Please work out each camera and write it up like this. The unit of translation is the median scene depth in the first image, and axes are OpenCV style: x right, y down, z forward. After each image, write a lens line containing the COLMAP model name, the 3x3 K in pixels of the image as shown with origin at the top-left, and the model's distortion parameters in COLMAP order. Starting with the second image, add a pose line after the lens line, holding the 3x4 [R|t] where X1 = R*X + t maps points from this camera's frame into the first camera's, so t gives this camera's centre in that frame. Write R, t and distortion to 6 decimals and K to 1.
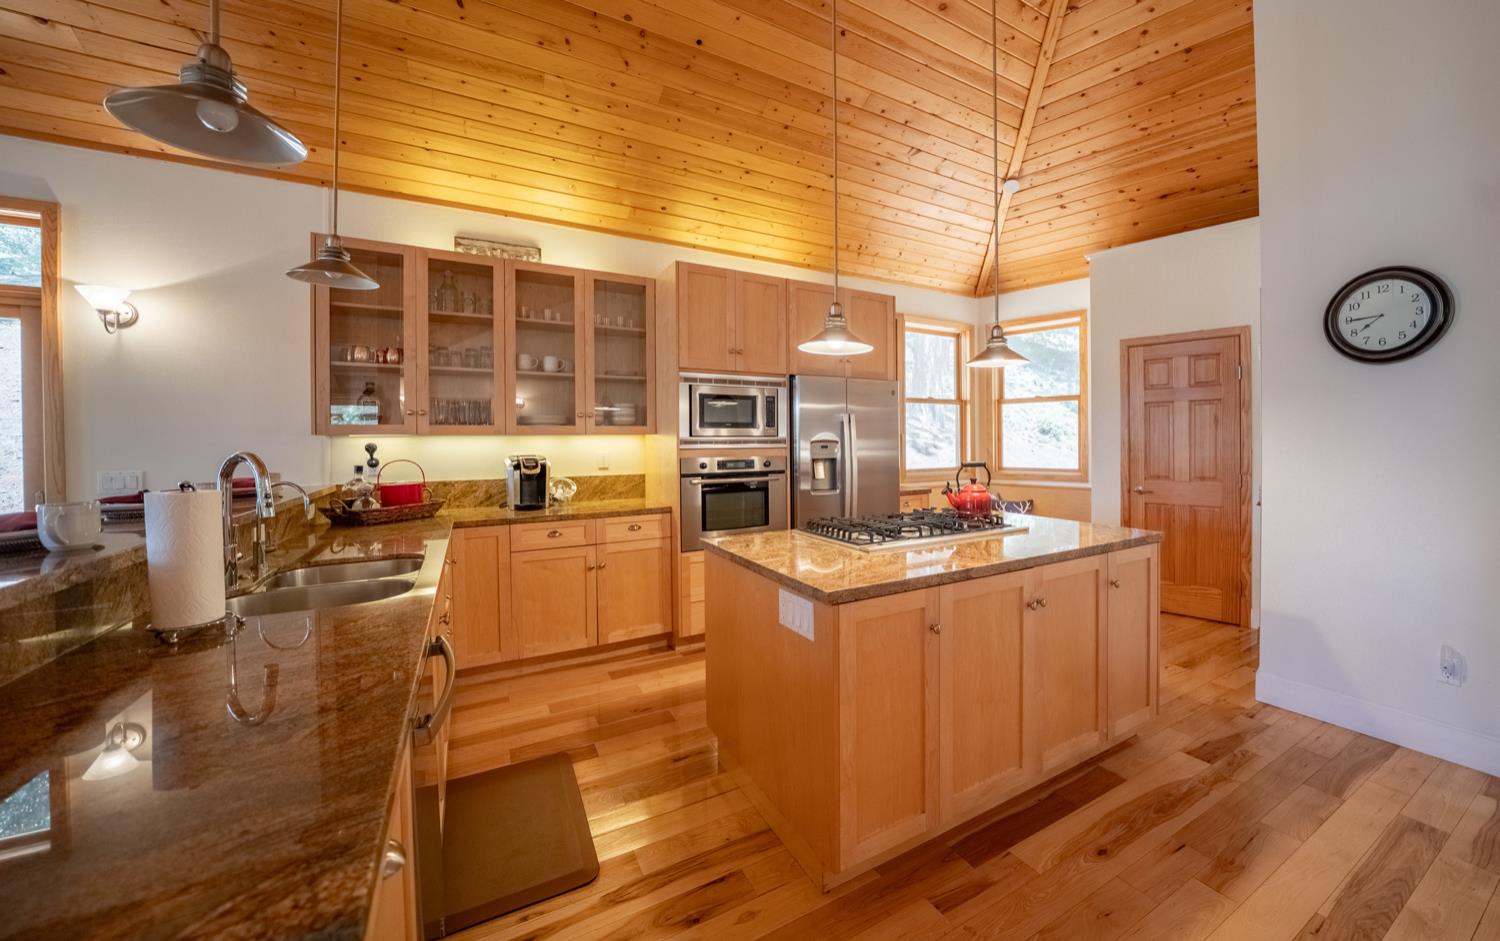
lens RADIAL K [[546.7, 0, 837.9], [0, 546.7, 446.0], [0, 0, 1]] dist [-0.013618, 0.001150]
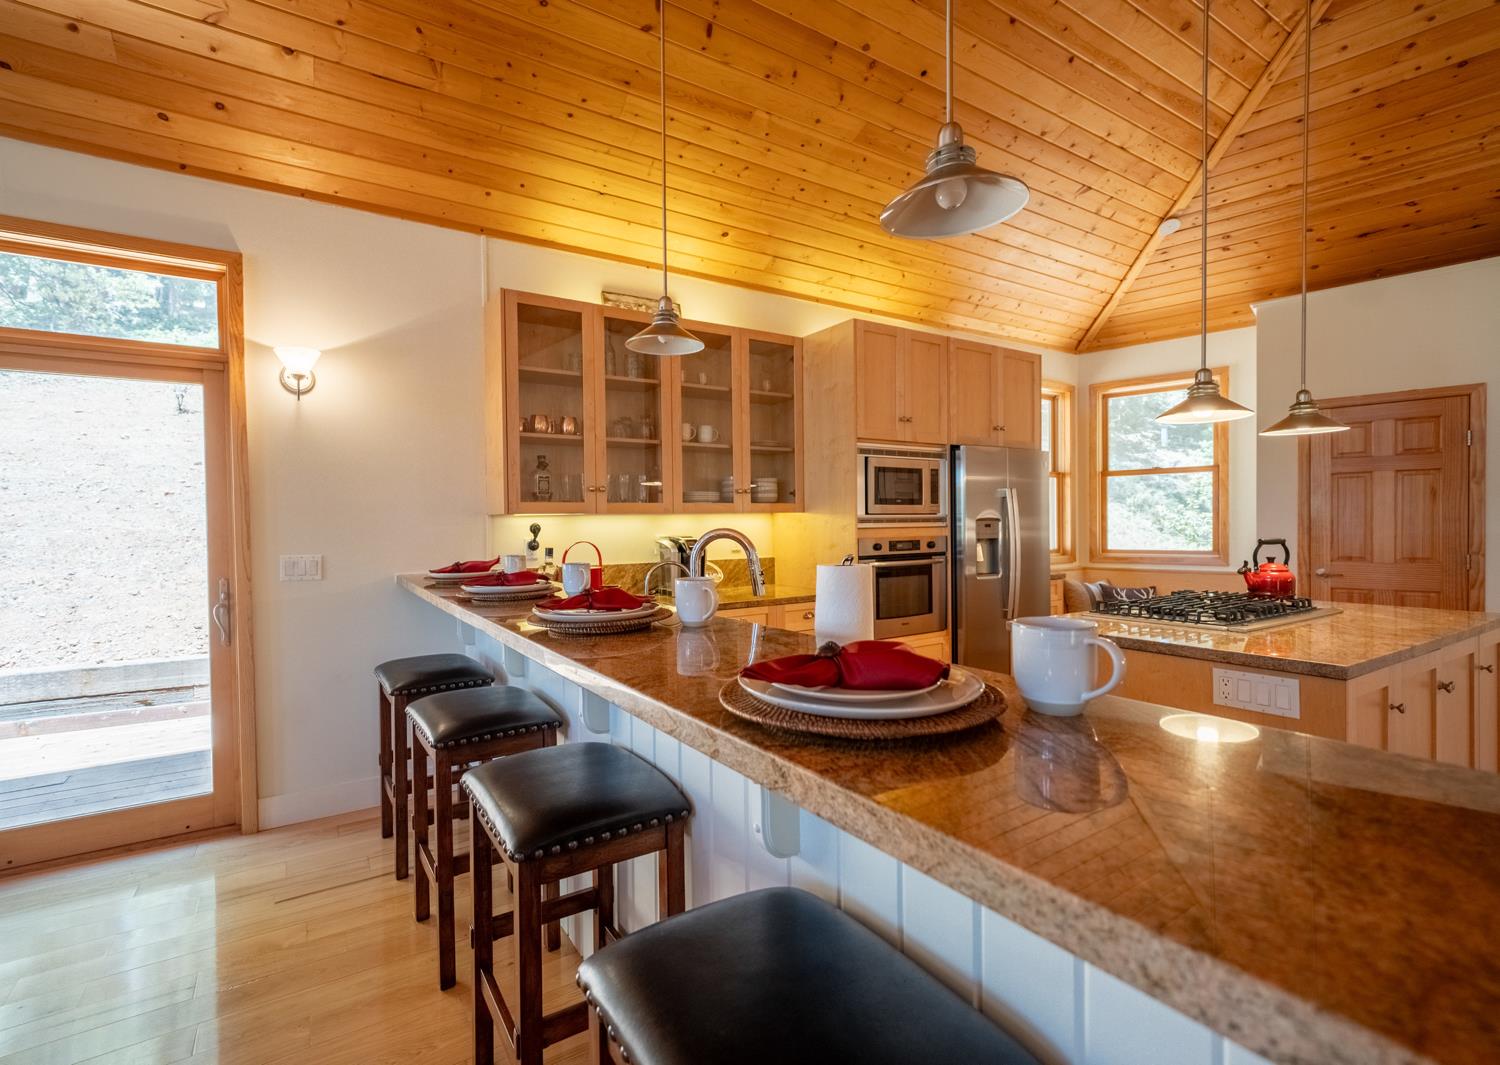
lens RADIAL K [[655.8, 0, 748.5], [0, 655.8, 534.2], [0, 0, 1]] dist [0.015596, 0.003667]
pose [[0.999977, -0.005409, 0.004051, -0.434493], [0.005376, 0.999952, 0.008190, 0.004788], [-0.004095, -0.008168, 0.999958, -0.076907]]
